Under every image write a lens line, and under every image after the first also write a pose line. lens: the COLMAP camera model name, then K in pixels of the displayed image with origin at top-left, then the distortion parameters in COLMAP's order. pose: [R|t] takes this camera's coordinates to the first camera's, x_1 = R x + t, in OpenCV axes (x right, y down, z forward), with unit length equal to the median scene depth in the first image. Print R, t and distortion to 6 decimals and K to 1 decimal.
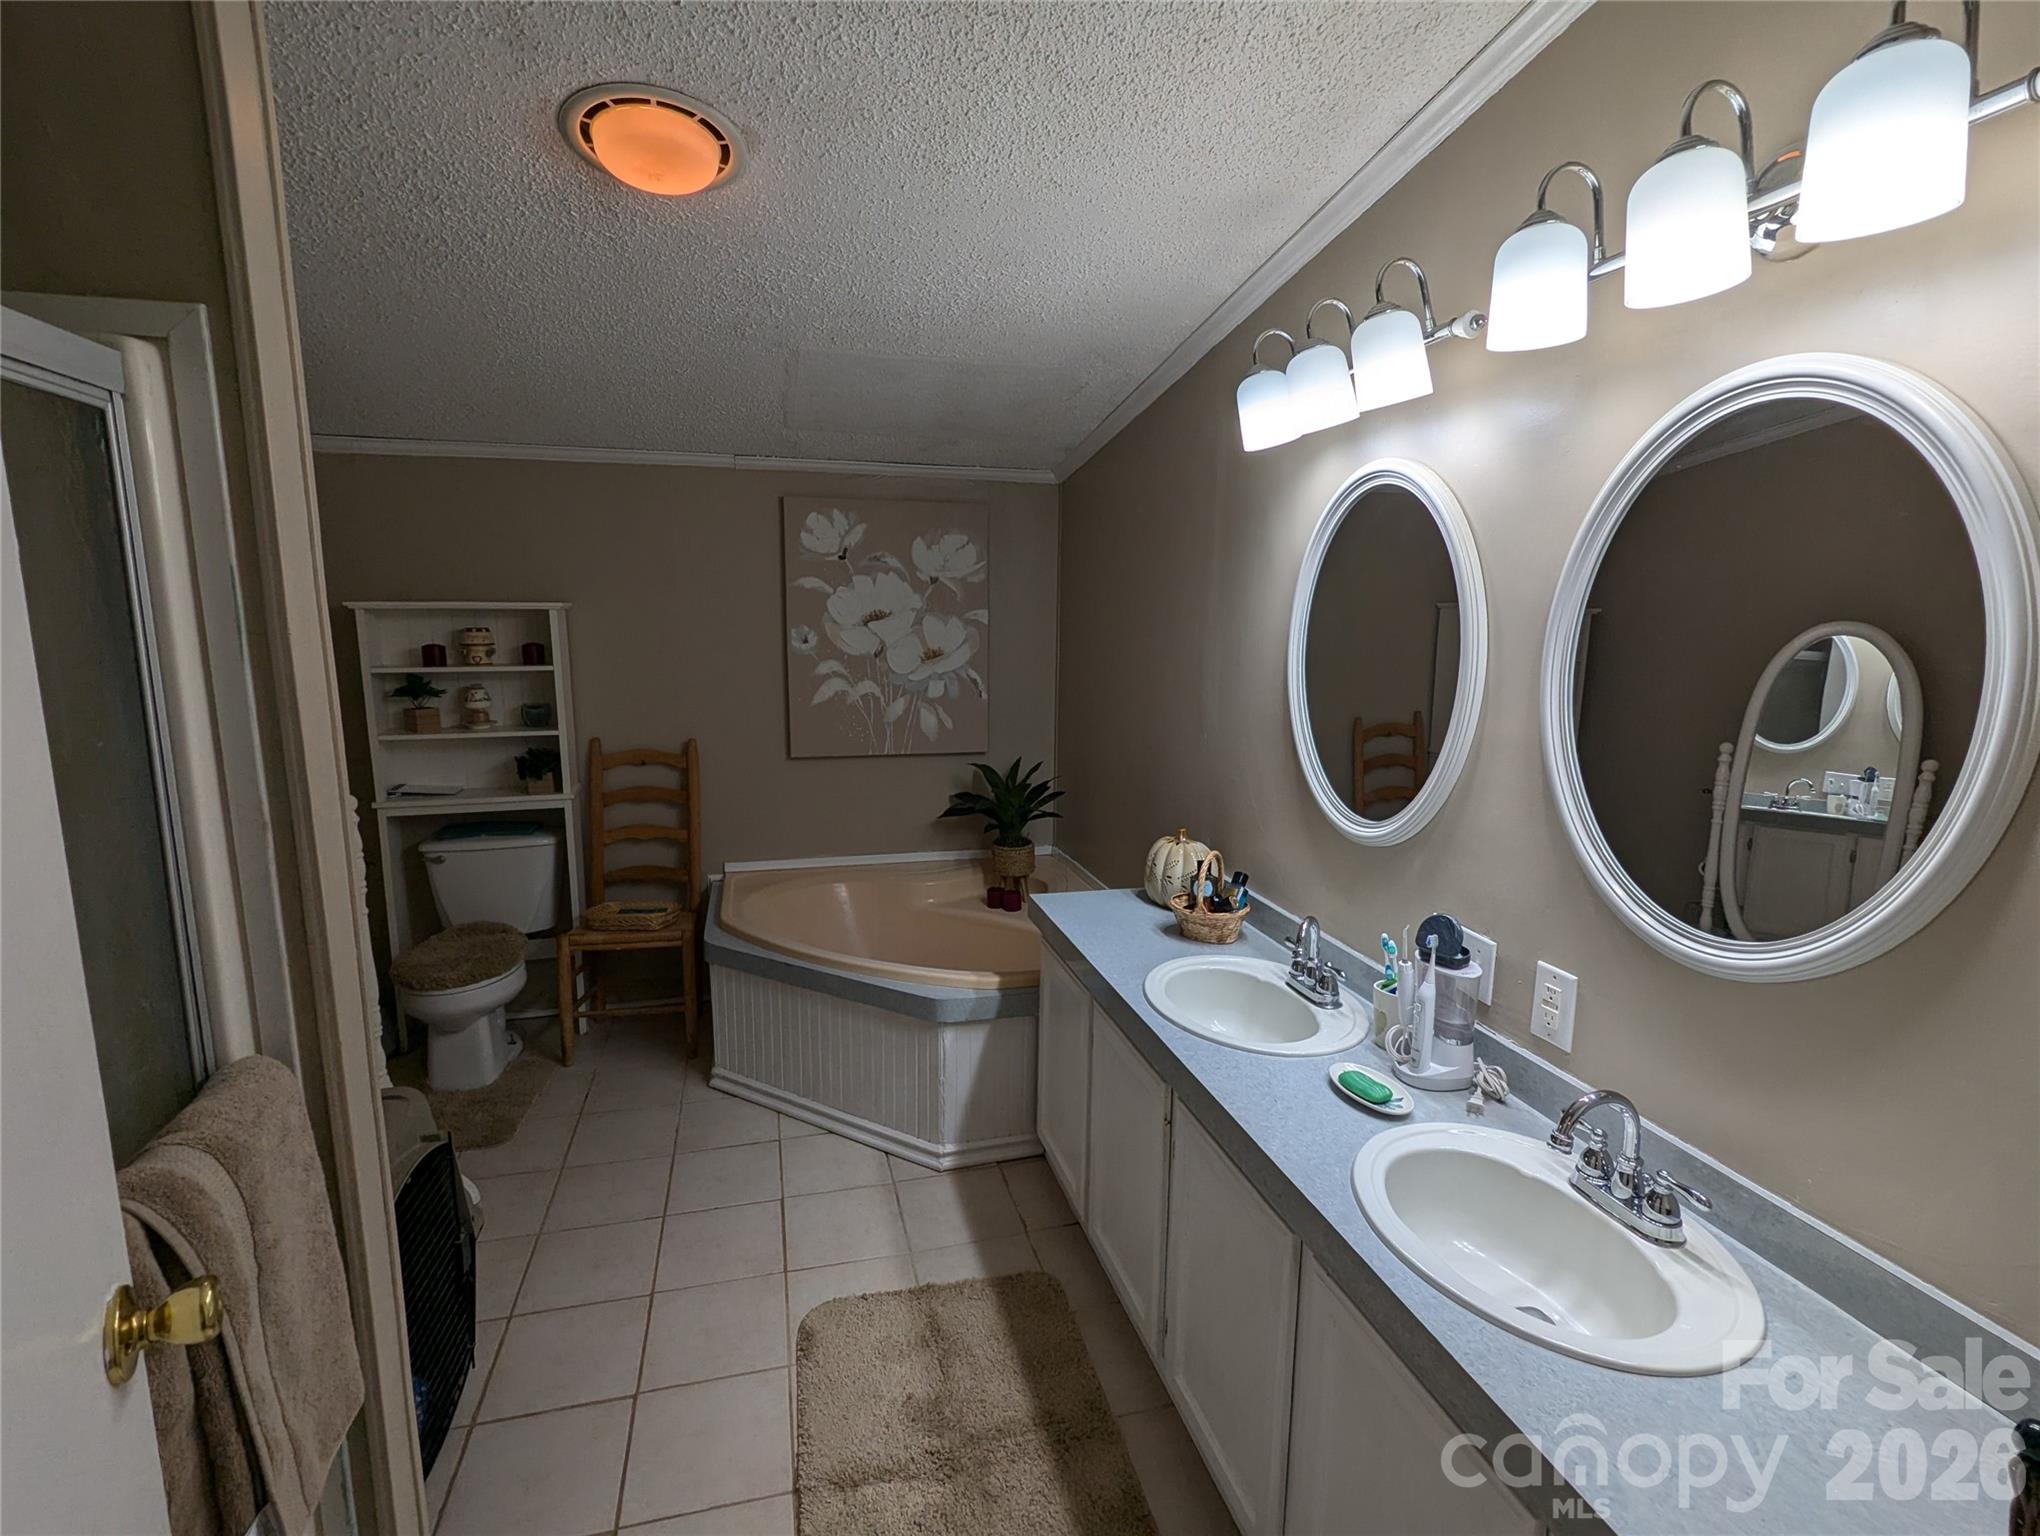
lens RADIAL K [[970.3, 0, 1022.7], [0, 970.3, 774.0], [0, 0, 1]] dist [-0.001906, 0.002782]
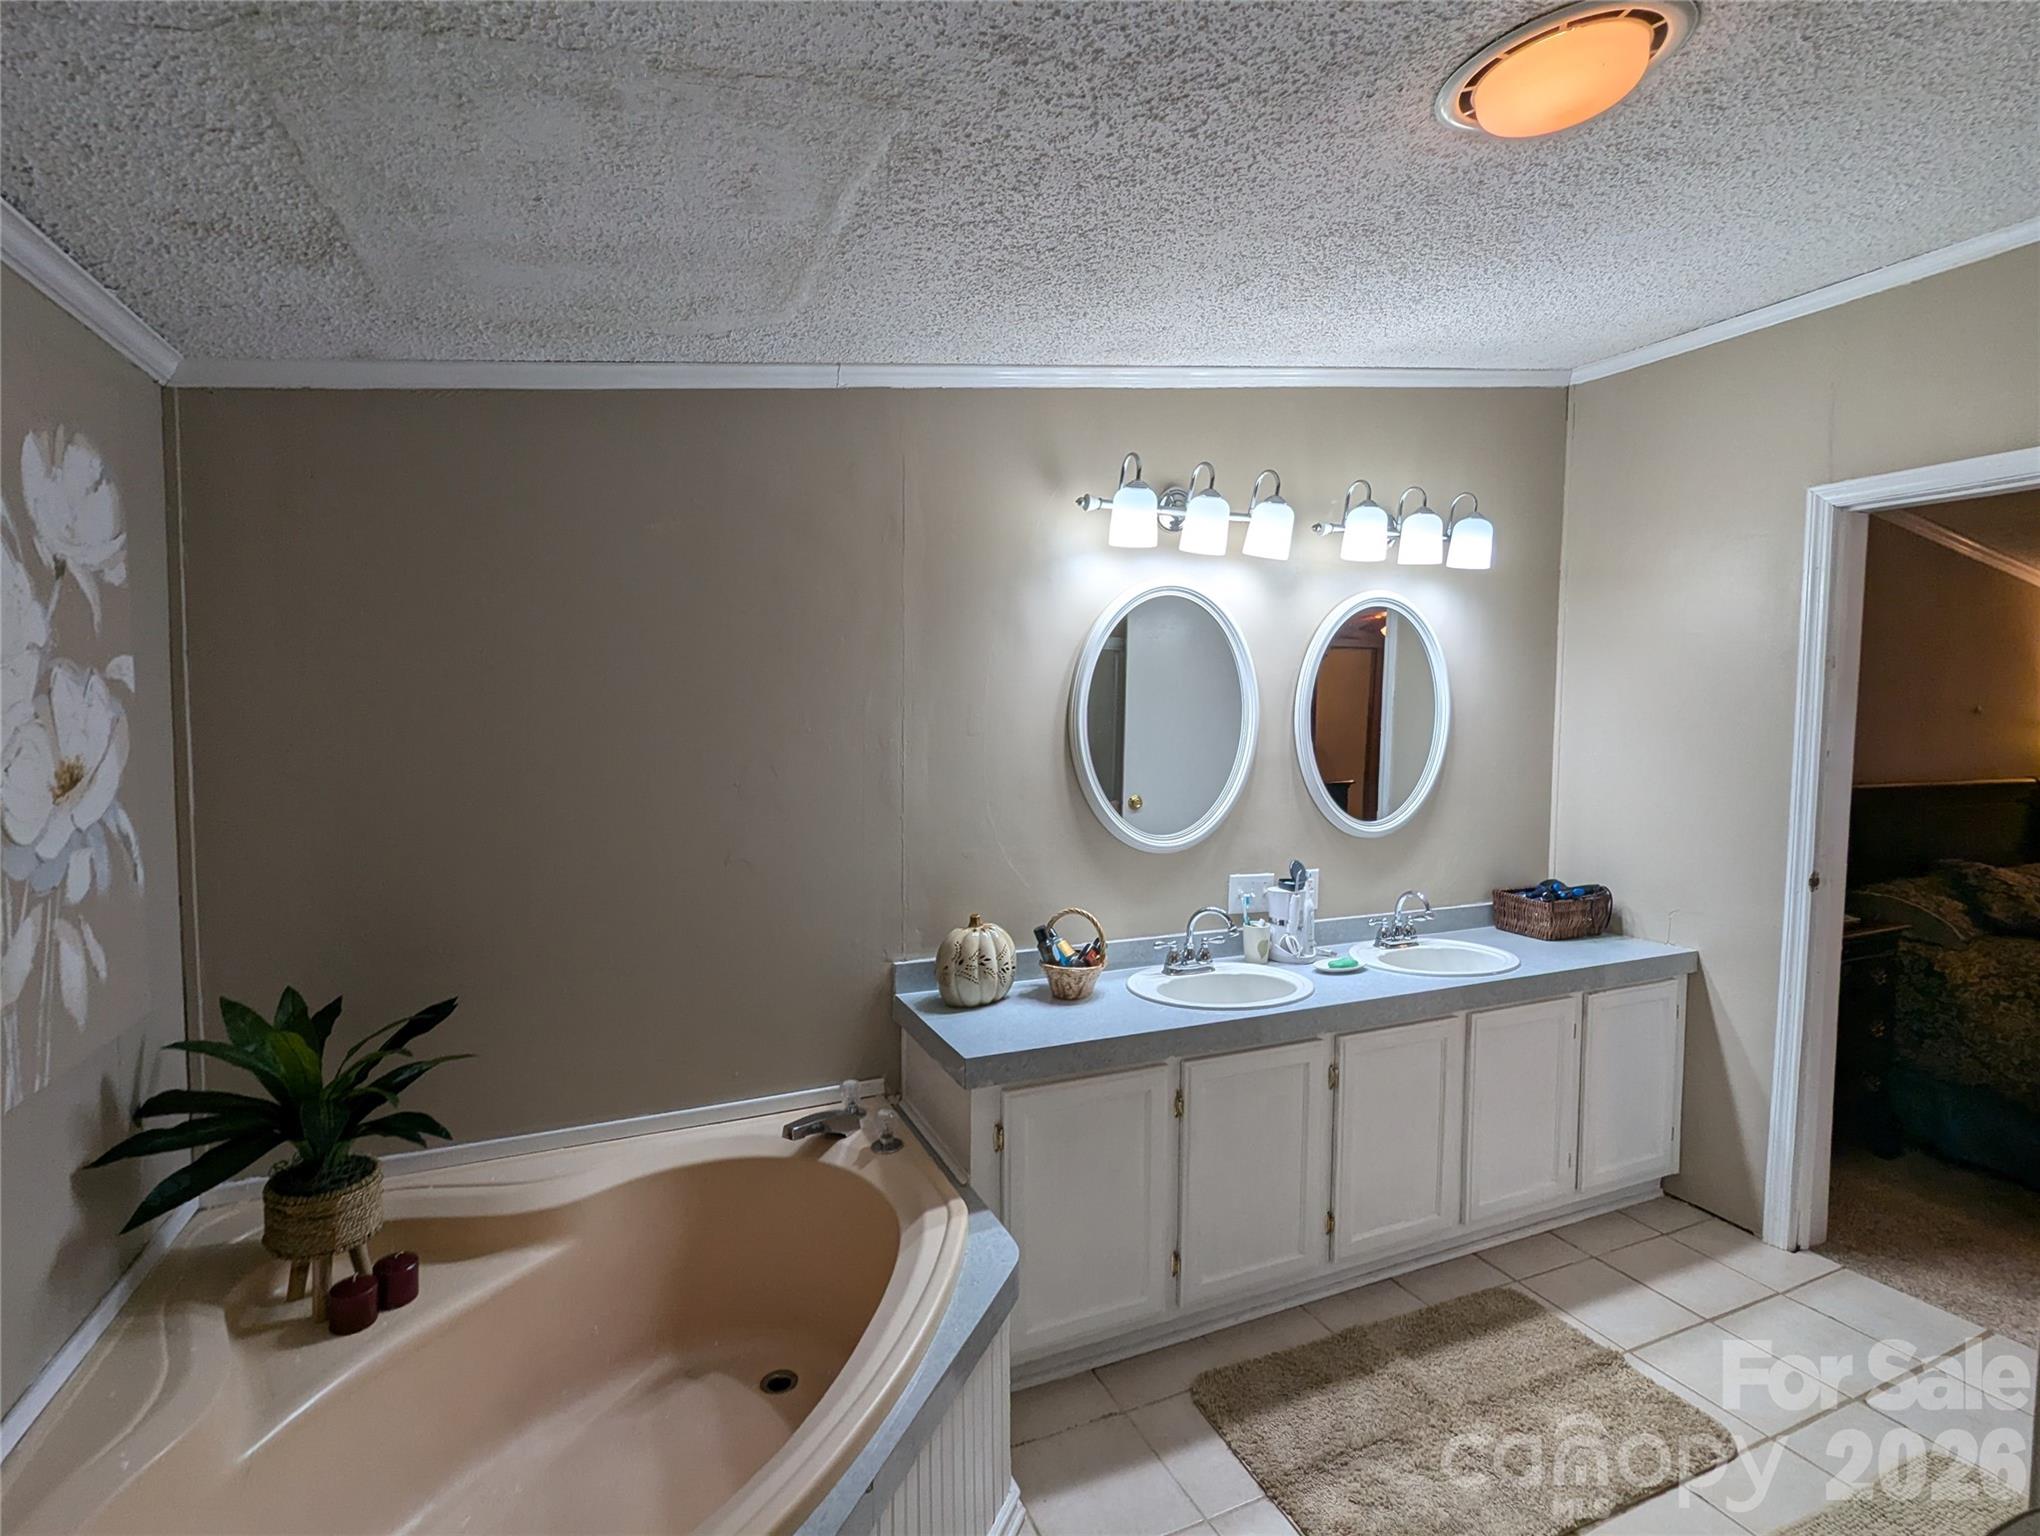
lens RADIAL K [[970.3, 0, 1013.4], [0, 970.3, 771.3], [0, 0, 1]] dist [-0.001906, 0.002782]
pose [[-0.163639, -0.073937, 0.983746, -0.497590], [0.152096, 0.983374, 0.099209, -0.110488], [-0.974725, 0.165859, -0.149672, 0.732636]]
